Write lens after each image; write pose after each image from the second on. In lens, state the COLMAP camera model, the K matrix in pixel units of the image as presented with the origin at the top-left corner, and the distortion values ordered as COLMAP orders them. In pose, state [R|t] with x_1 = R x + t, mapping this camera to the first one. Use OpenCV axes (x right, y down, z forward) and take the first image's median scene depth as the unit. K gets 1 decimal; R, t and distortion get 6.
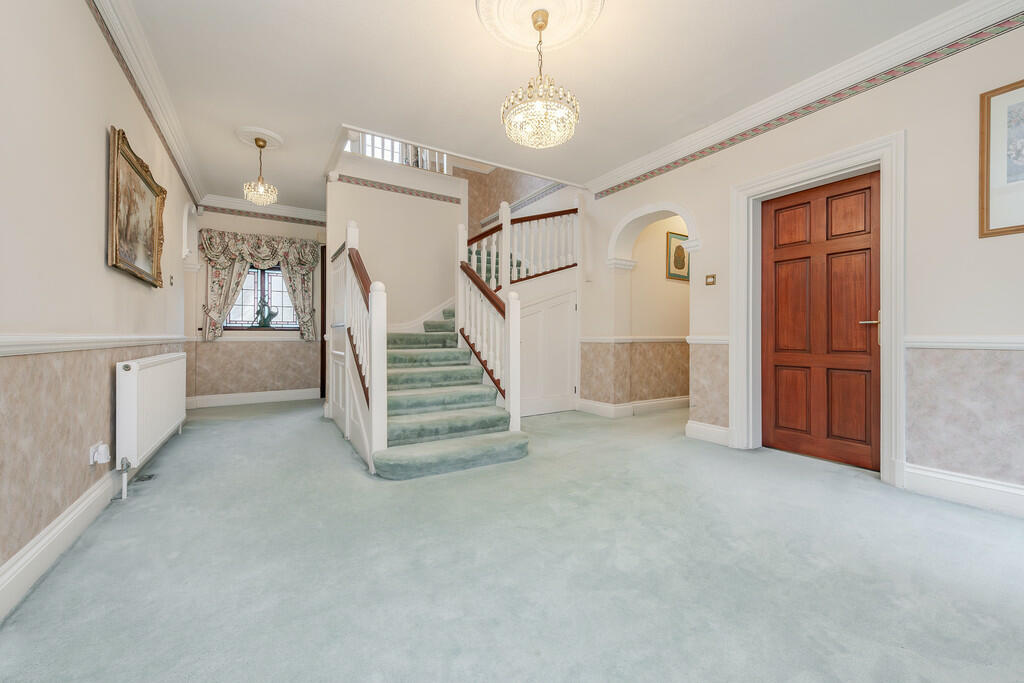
lens RADIAL K [[401.6, 0, 511.1], [0, 401.6, 336.5], [0, 0, 1]] dist [0.000244, 0.000076]
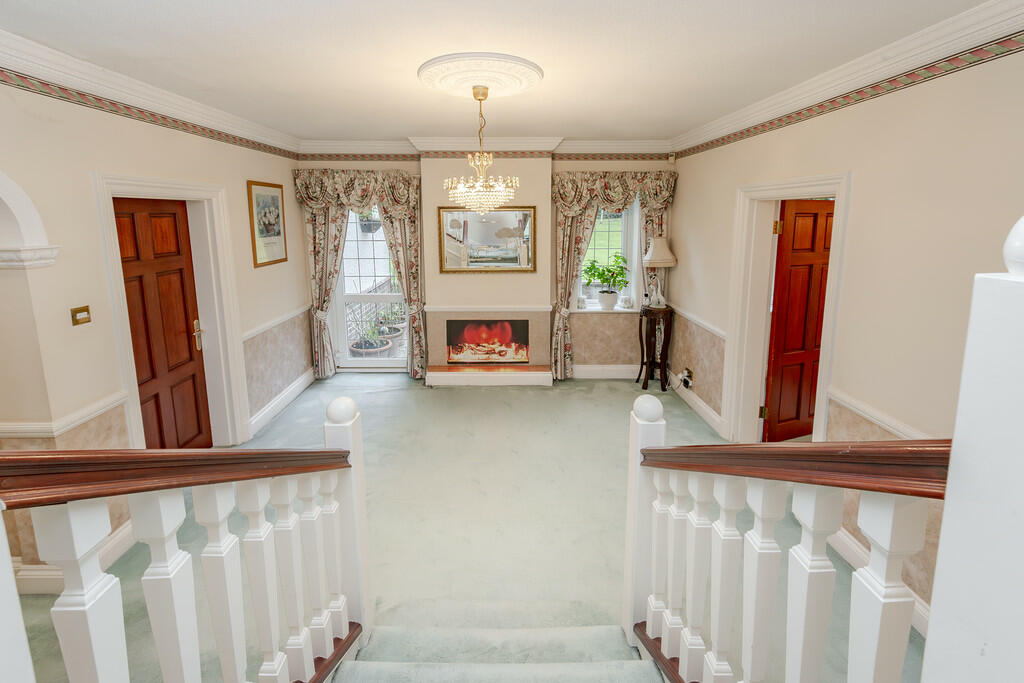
lens RADIAL K [[401.6, 0, 511.1], [0, 401.6, 336.5], [0, 0, 1]] dist [0.000244, 0.000076]
pose [[-0.863992, -0.148948, 0.480971, -0.462704], [-0.001845, 0.956173, 0.292797, -0.366863], [-0.503503, 0.252087, -0.826400, 1.500111]]
